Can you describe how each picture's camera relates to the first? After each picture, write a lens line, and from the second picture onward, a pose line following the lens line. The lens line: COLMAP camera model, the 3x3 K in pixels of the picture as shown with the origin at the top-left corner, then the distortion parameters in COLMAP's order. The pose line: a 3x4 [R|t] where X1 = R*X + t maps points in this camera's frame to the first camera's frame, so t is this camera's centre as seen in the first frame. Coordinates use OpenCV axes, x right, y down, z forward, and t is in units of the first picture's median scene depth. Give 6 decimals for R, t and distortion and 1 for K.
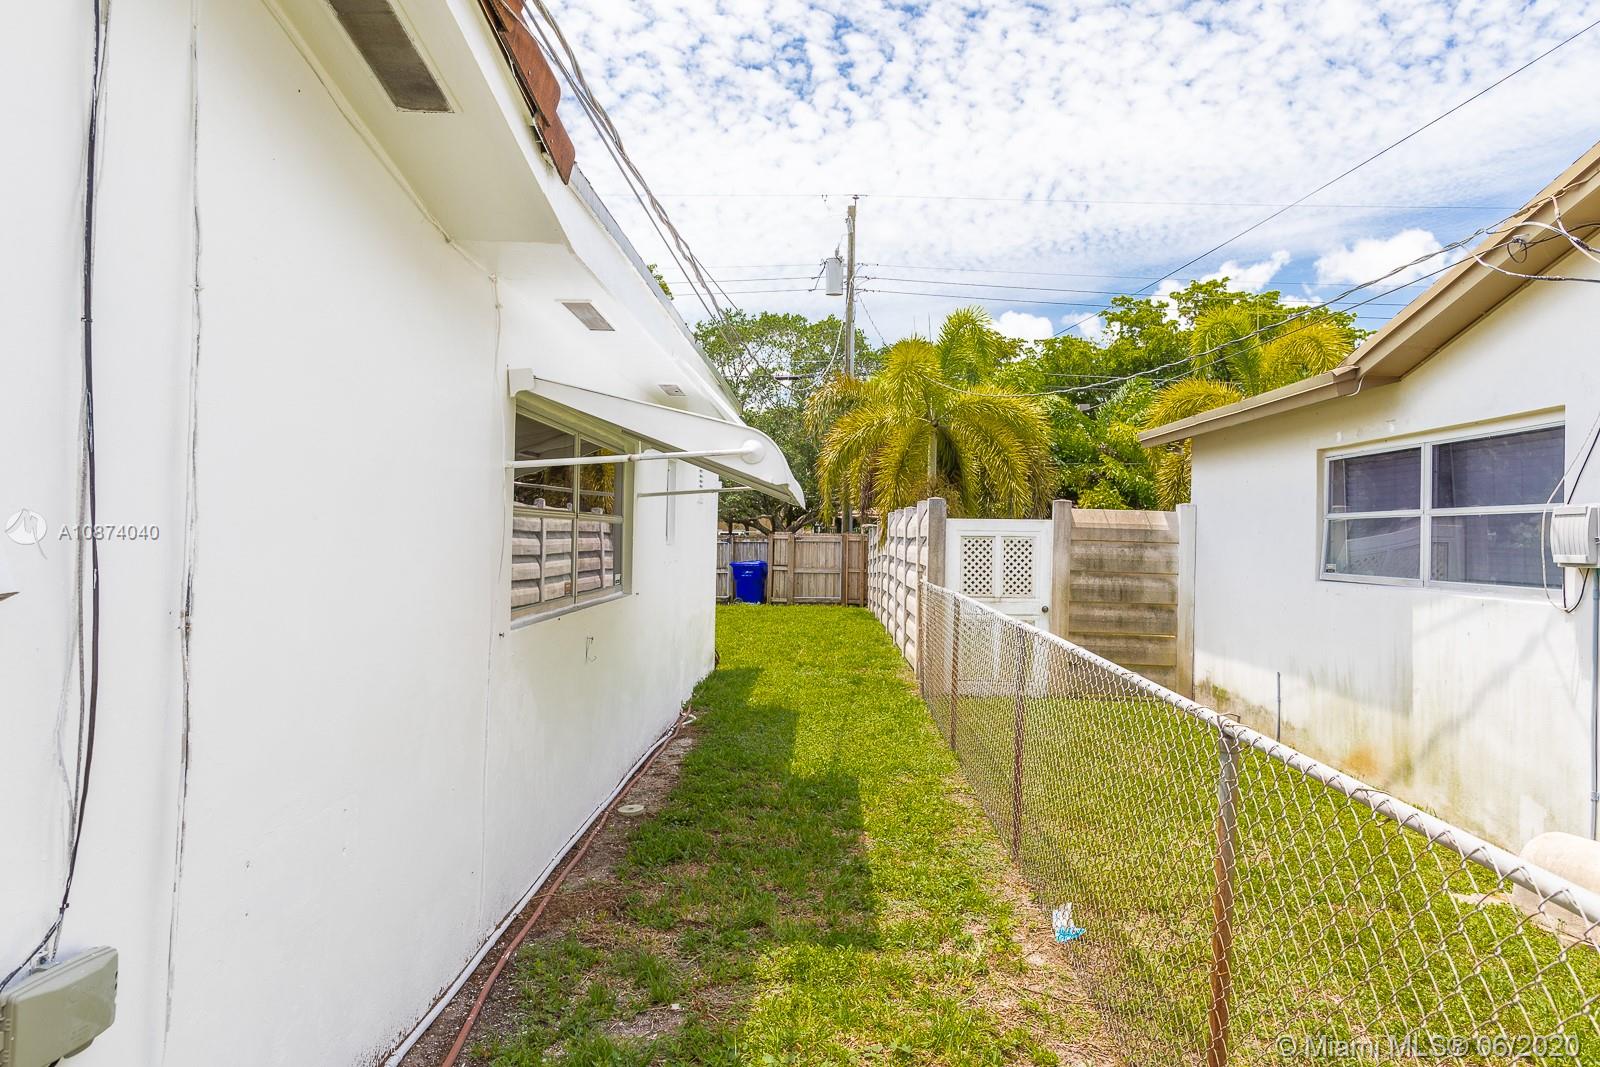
lens RADIAL K [[1100.2, 0, 797.9], [0, 1100.2, 529.9], [0, 0, 1]] dist [0.006261, -0.000095]
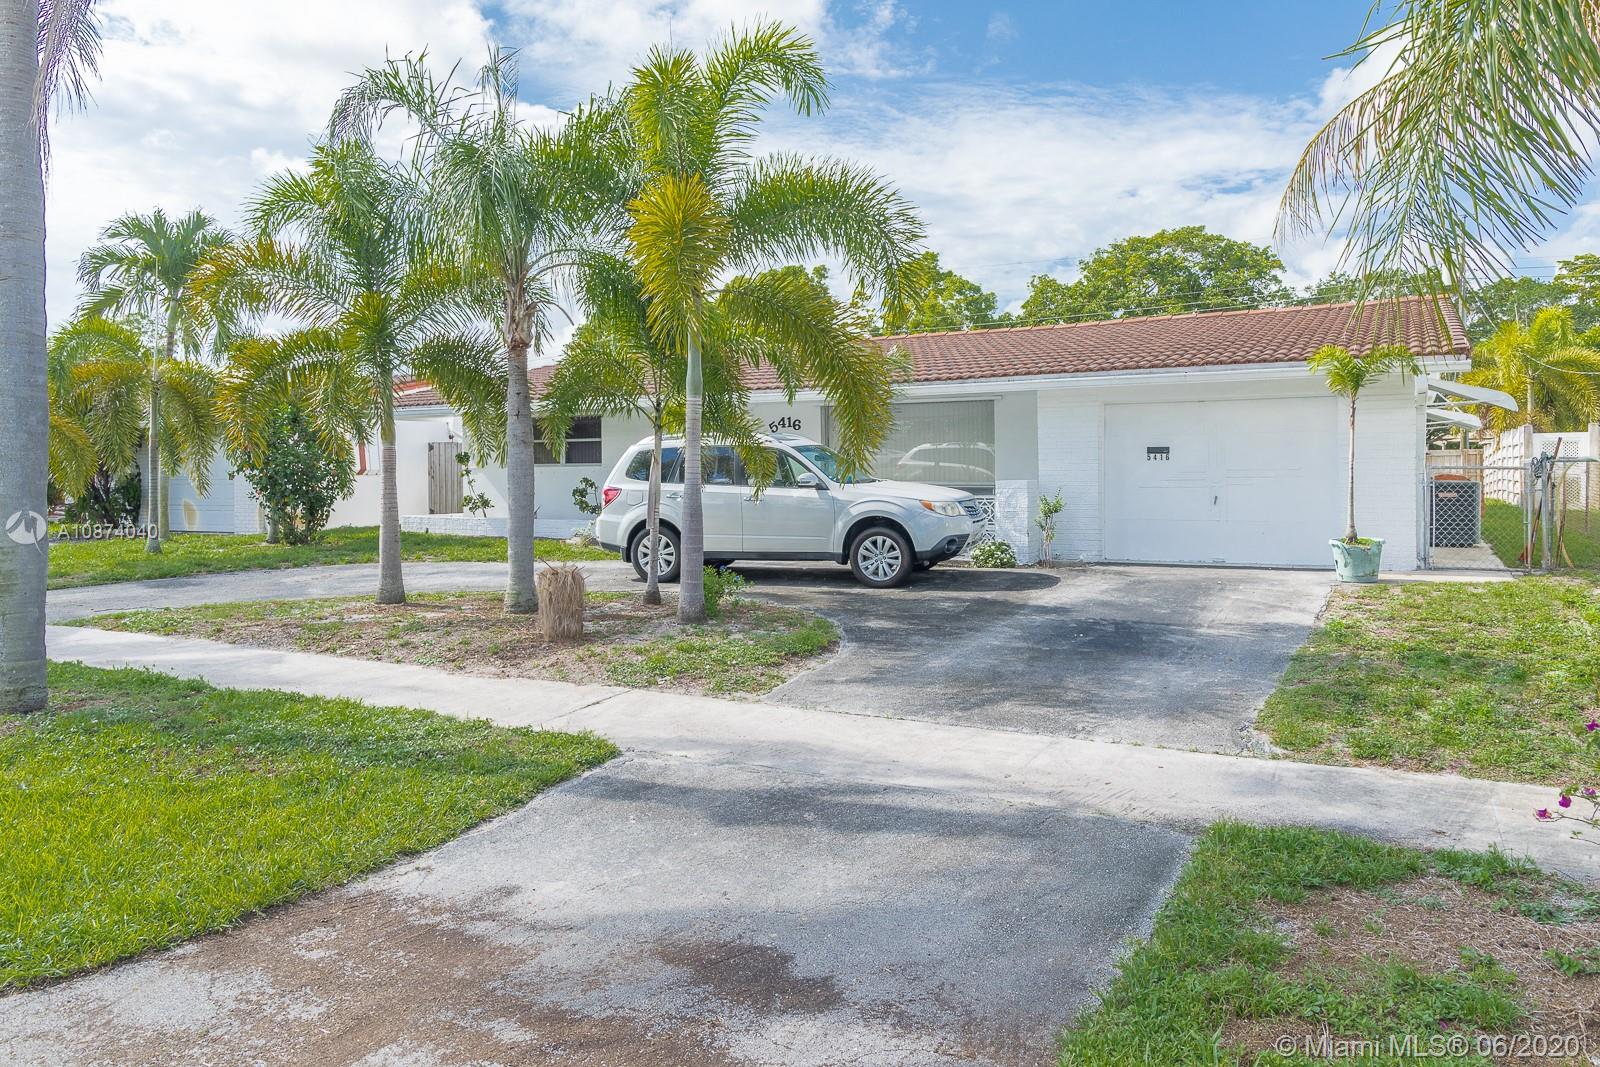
lens RADIAL K [[1107.3, 0, 798.8], [0, 1107.3, 468.0], [0, 0, 1]] dist [0.001158, -0.002700]
pose [[0.887715, -0.031682, -0.459302, -0.092902], [0.031951, 0.999464, -0.007189, 0.015848], [0.459284, -0.008294, 0.888251, -0.983401]]
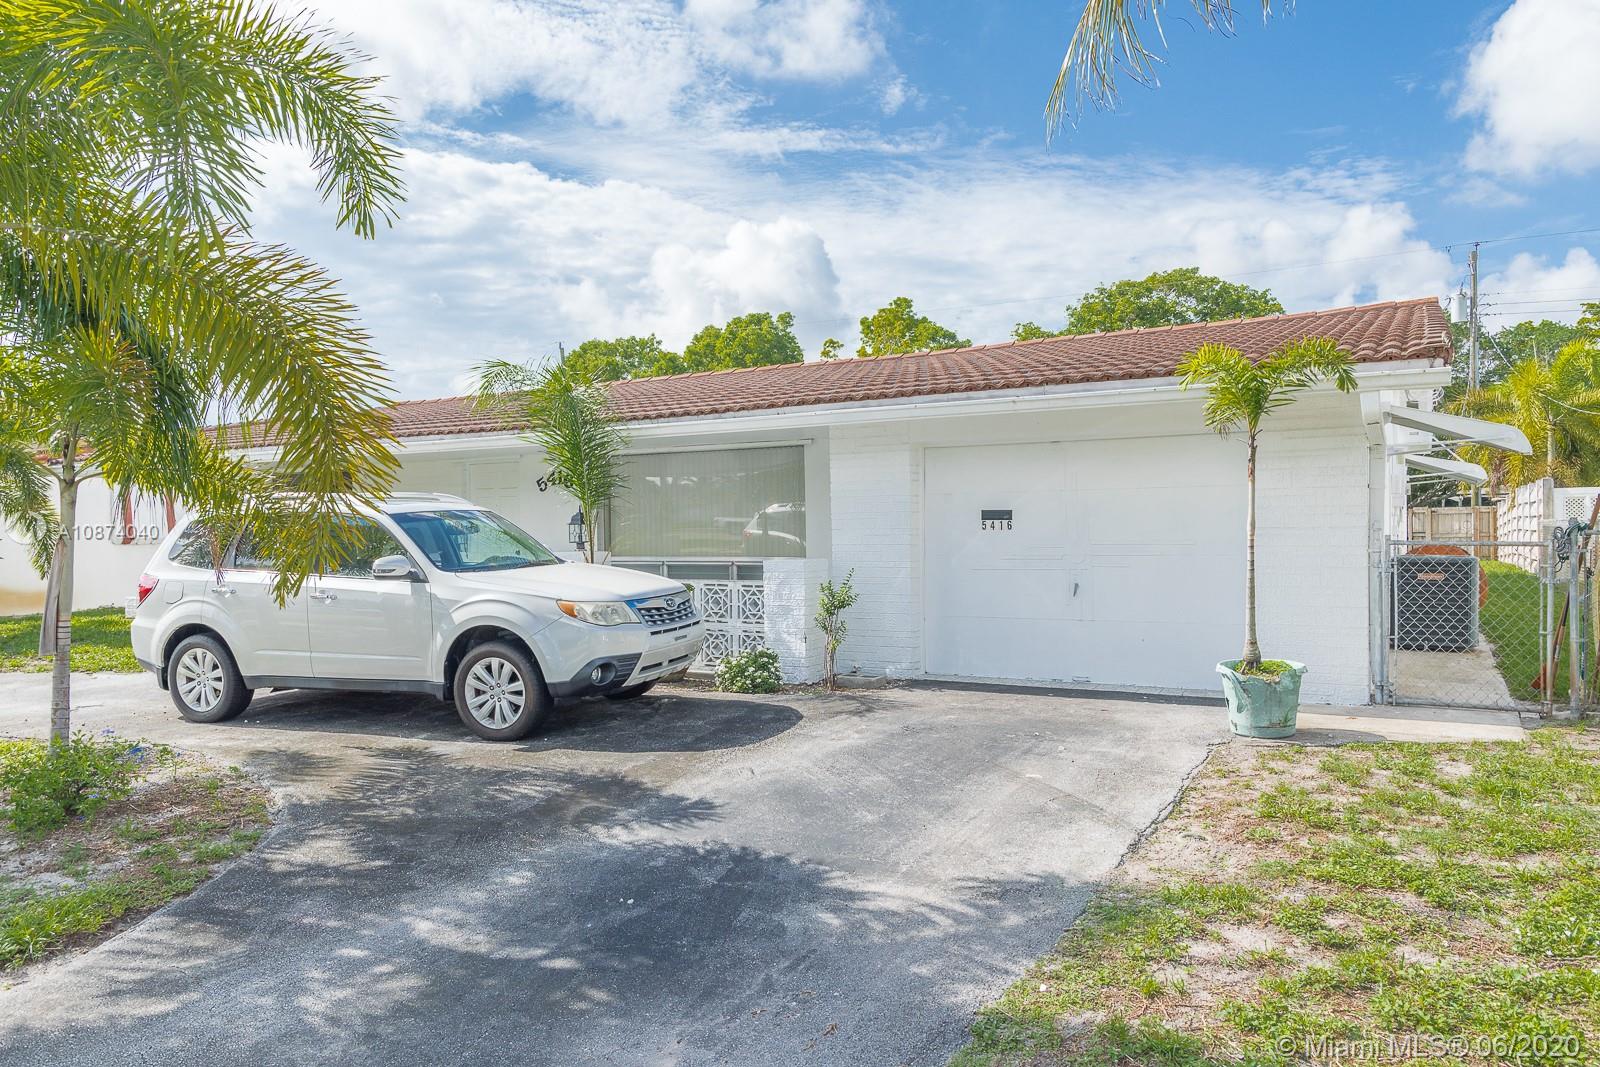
lens RADIAL K [[1100.5, 0, 799.5], [0, 1100.5, 536.0], [0, 0, 1]] dist [0.001910, 0.002577]
pose [[0.880798, -0.031001, -0.472477, -0.063413], [0.035879, 0.999355, 0.001313, 0.012068], [0.472132, -0.018109, 0.881342, -0.708750]]
